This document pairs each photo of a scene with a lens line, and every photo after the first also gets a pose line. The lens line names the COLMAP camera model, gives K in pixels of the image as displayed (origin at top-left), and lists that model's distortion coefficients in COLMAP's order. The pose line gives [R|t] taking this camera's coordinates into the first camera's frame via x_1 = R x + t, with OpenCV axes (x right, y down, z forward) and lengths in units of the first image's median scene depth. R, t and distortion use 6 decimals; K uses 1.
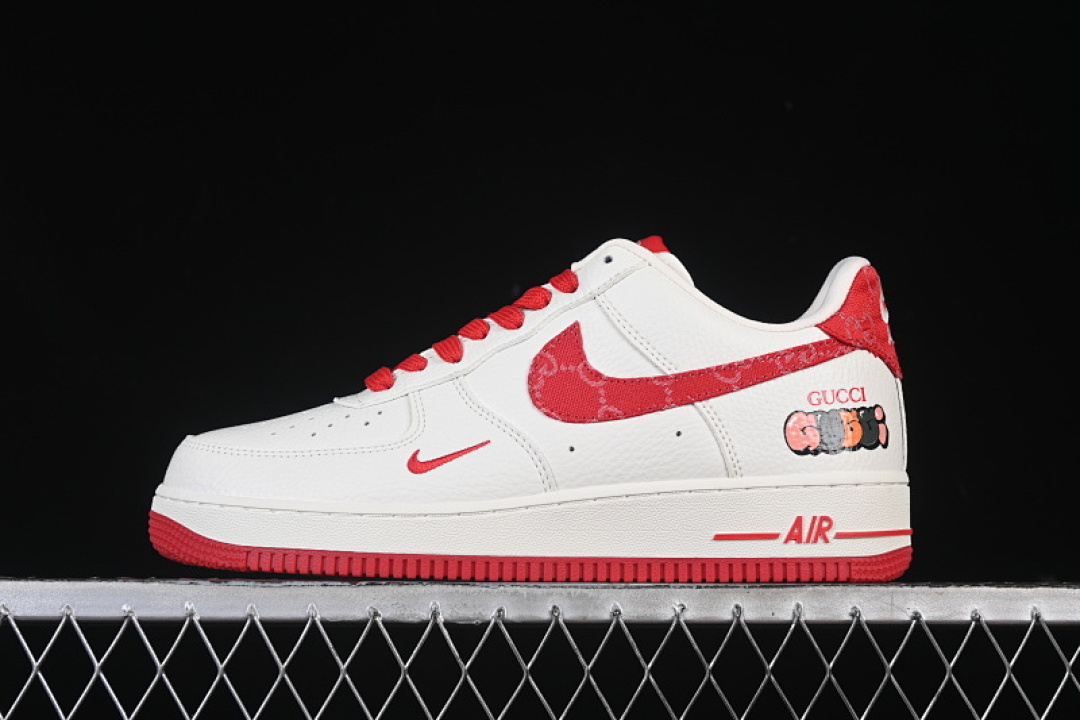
lens RADIAL K [[2348.3, 0, 540.0], [0, 2348.3, 360.0], [0, 0, 1]] dist [0.030728, -0.392483]
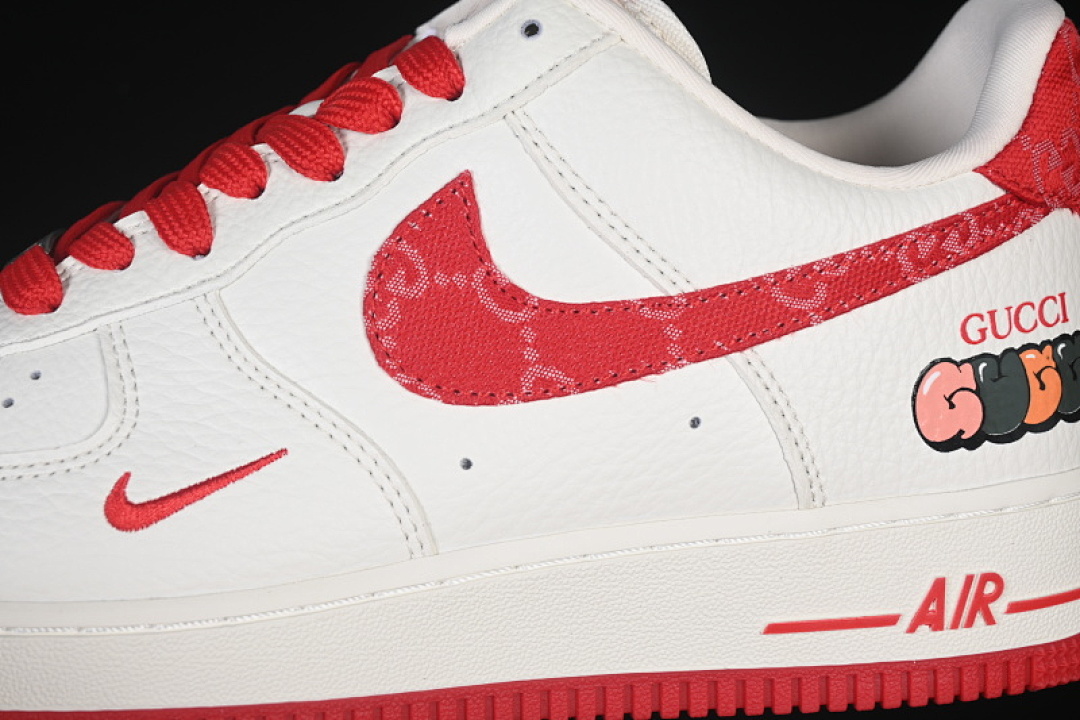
lens RADIAL K [[2348.3, 0, 540.0], [0, 2348.3, 360.0], [0, 0, 1]] dist [0.030728, -0.392483]
pose [[0.990280, -0.037215, 0.134019, -0.032844], [0.001931, 0.967127, 0.254287, -0.097720], [-0.139076, -0.251557, 0.957798, 0.558485]]
